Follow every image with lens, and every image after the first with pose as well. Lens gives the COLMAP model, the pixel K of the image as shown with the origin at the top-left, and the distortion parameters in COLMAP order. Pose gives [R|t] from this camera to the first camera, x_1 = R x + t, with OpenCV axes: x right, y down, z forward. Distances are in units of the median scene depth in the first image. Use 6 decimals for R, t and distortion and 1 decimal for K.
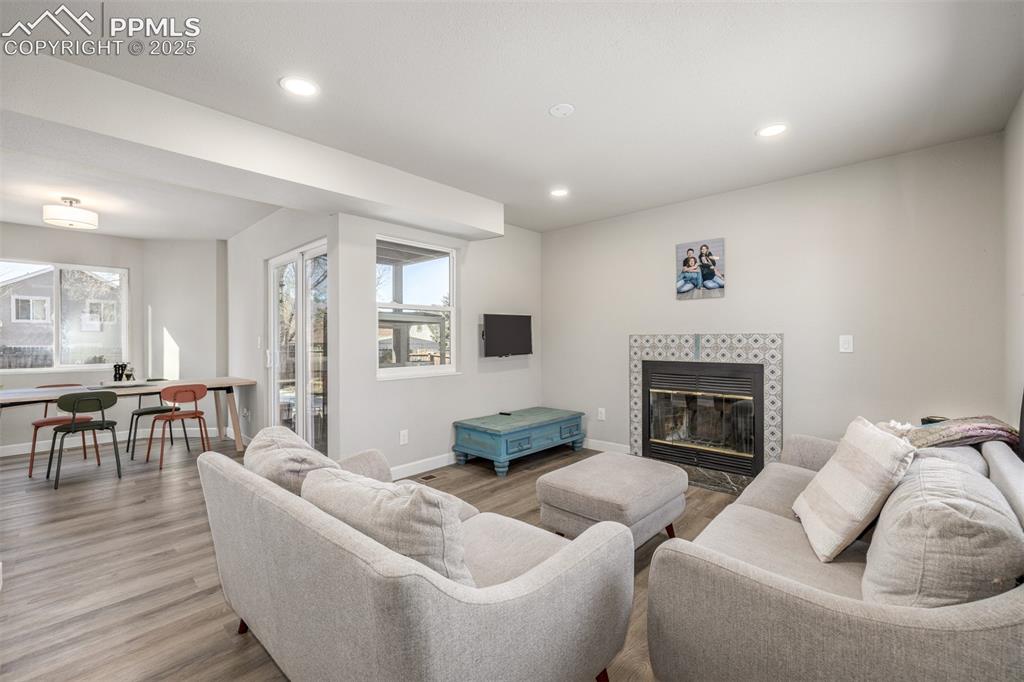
lens RADIAL K [[433.3, 0, 508.4], [0, 433.3, 338.4], [0, 0, 1]] dist [-0.000140, -0.000025]
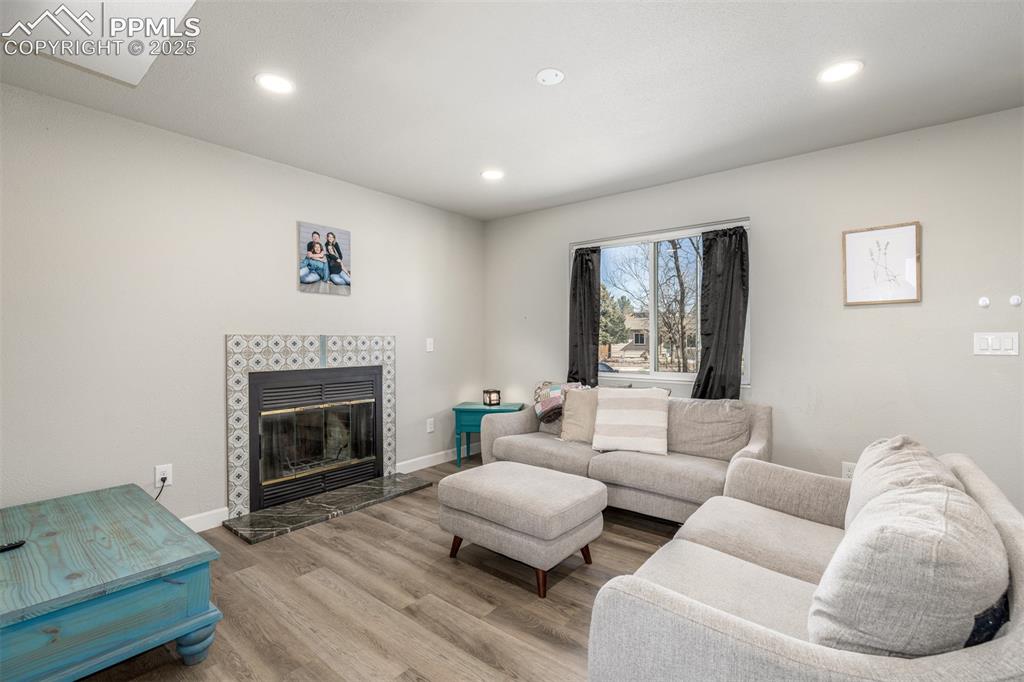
lens RADIAL K [[452.9, 0, 510.3], [0, 452.9, 339.5], [0, 0, 1]] dist [-0.001951, -0.000037]
pose [[-0.065766, 0.007018, 0.997810, -0.468398], [0.003101, 0.999972, -0.006829, 0.005460], [-0.997830, 0.002645, -0.065786, 0.694749]]
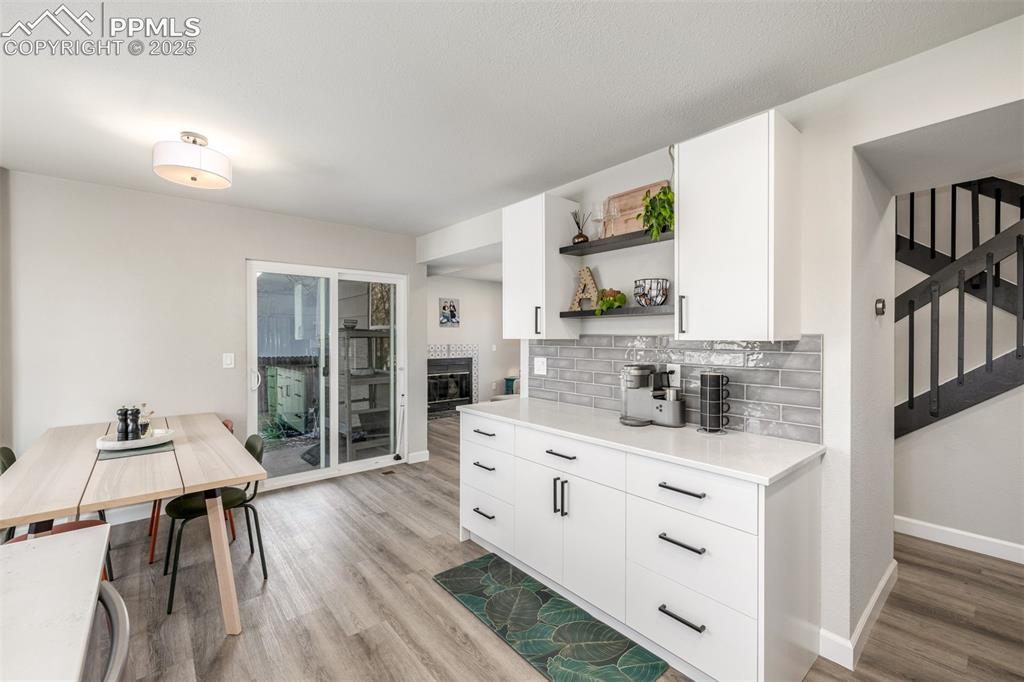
lens RADIAL K [[433.3, 0, 512.5], [0, 433.3, 341.0], [0, 0, 1]] dist [-0.000140, -0.000025]
pose [[0.115665, -0.004621, 0.993278, -1.537057], [-0.003888, 0.999979, 0.005105, -0.036924], [-0.993281, -0.004452, 0.115644, 0.471163]]
